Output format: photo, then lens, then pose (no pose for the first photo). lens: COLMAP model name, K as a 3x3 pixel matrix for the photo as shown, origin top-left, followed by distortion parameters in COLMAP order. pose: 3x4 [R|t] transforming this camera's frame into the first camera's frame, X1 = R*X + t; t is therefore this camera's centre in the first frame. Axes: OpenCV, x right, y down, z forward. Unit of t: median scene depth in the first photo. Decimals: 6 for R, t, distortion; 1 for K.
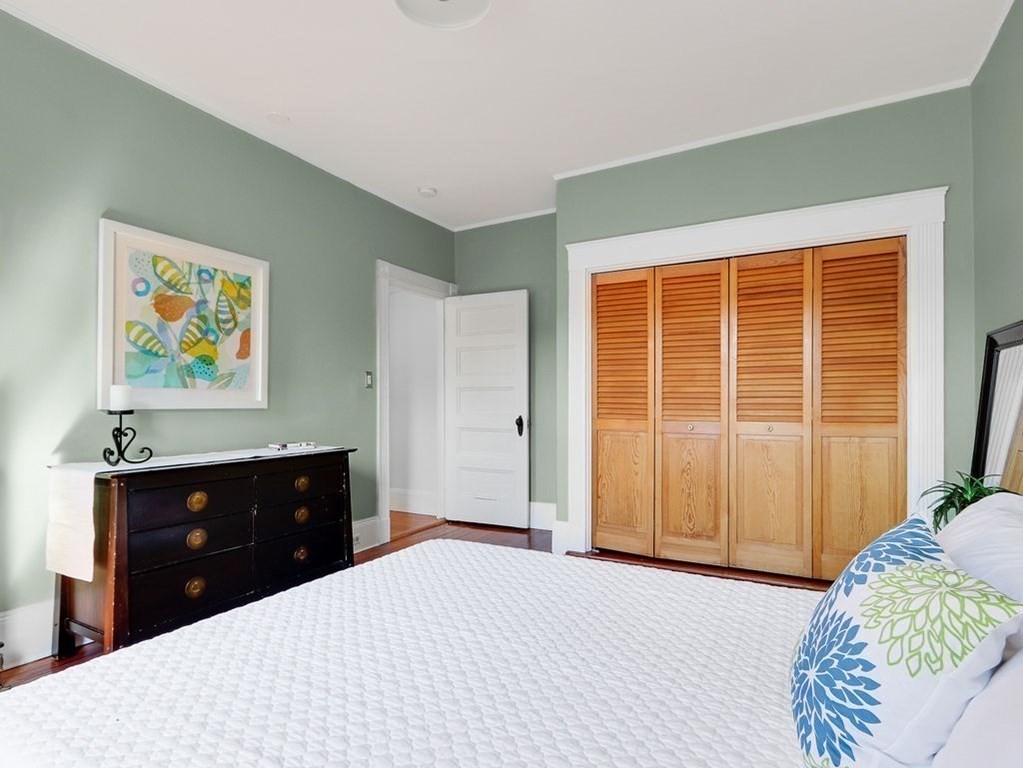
lens RADIAL K [[532.7, 0, 505.5], [0, 532.7, 392.7], [0, 0, 1]] dist [0.001922, -0.000206]
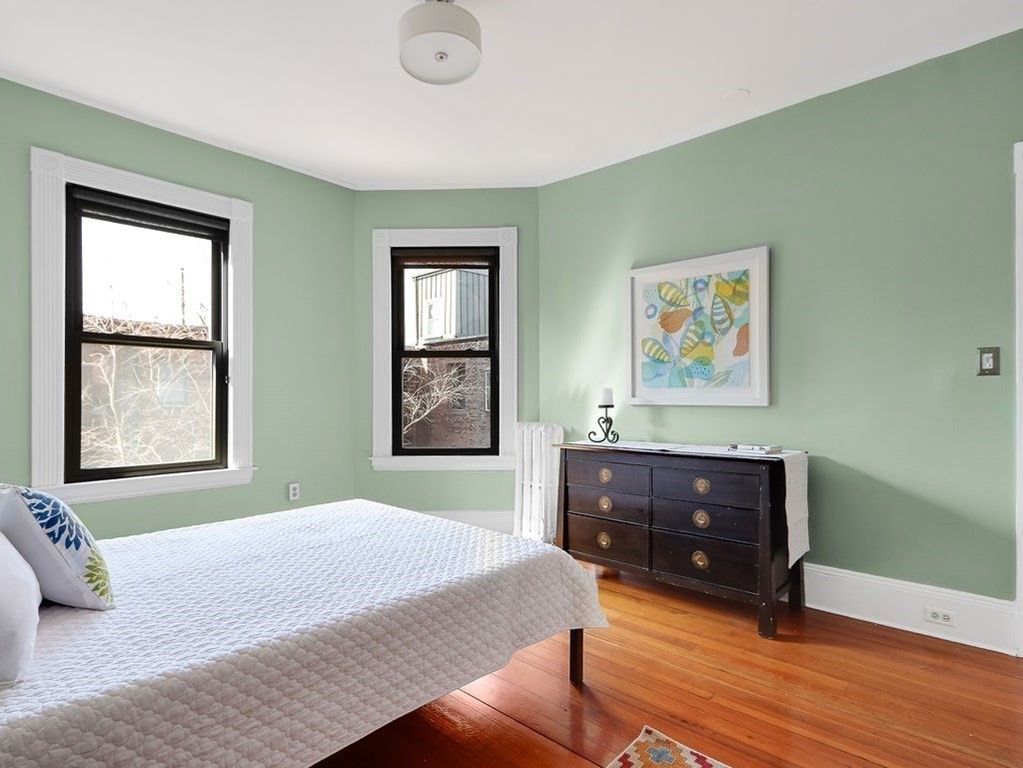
lens RADIAL K [[532.7, 0, 505.5], [0, 532.7, 392.7], [0, 0, 1]] dist [0.001922, -0.000206]
pose [[-0.246889, -0.009440, -0.968998, 0.616022], [0.017191, 0.999753, -0.014119, 0.012701], [0.968891, -0.020144, -0.246665, 0.891409]]
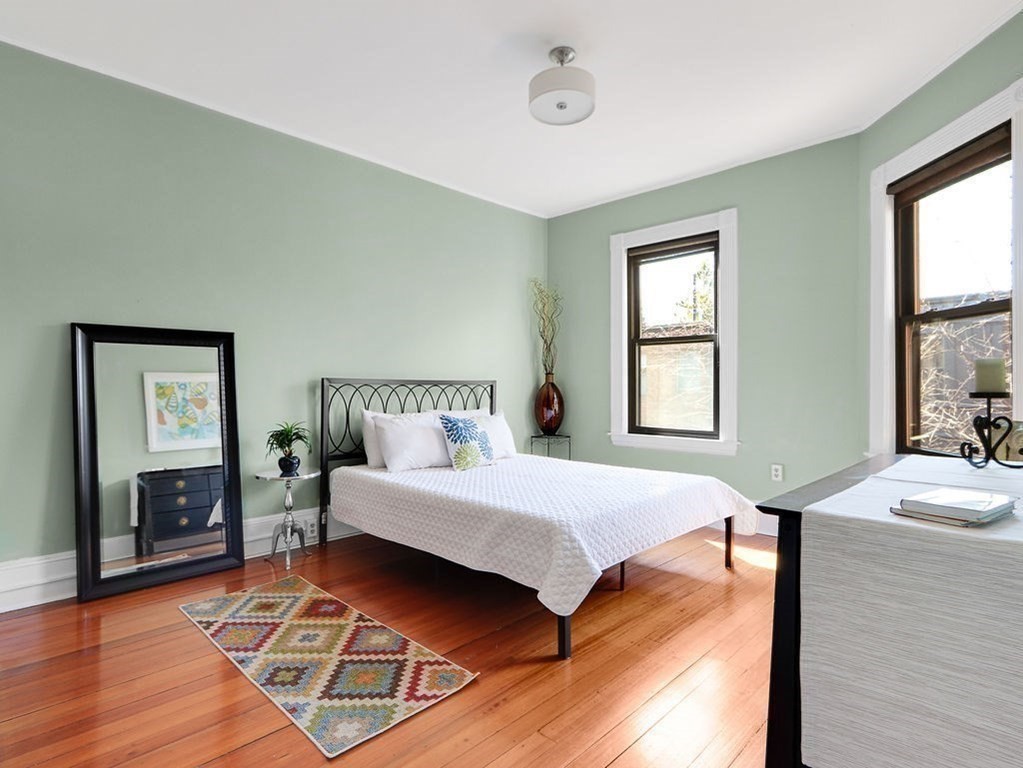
lens RADIAL K [[532.7, 0, 505.5], [0, 532.7, 392.7], [0, 0, 1]] dist [0.001922, -0.000206]
pose [[-0.967334, -0.004898, 0.253457, -0.216665], [-0.004583, 0.999988, 0.001832, 0.028748], [-0.253463, 0.000611, -0.967345, 1.530588]]
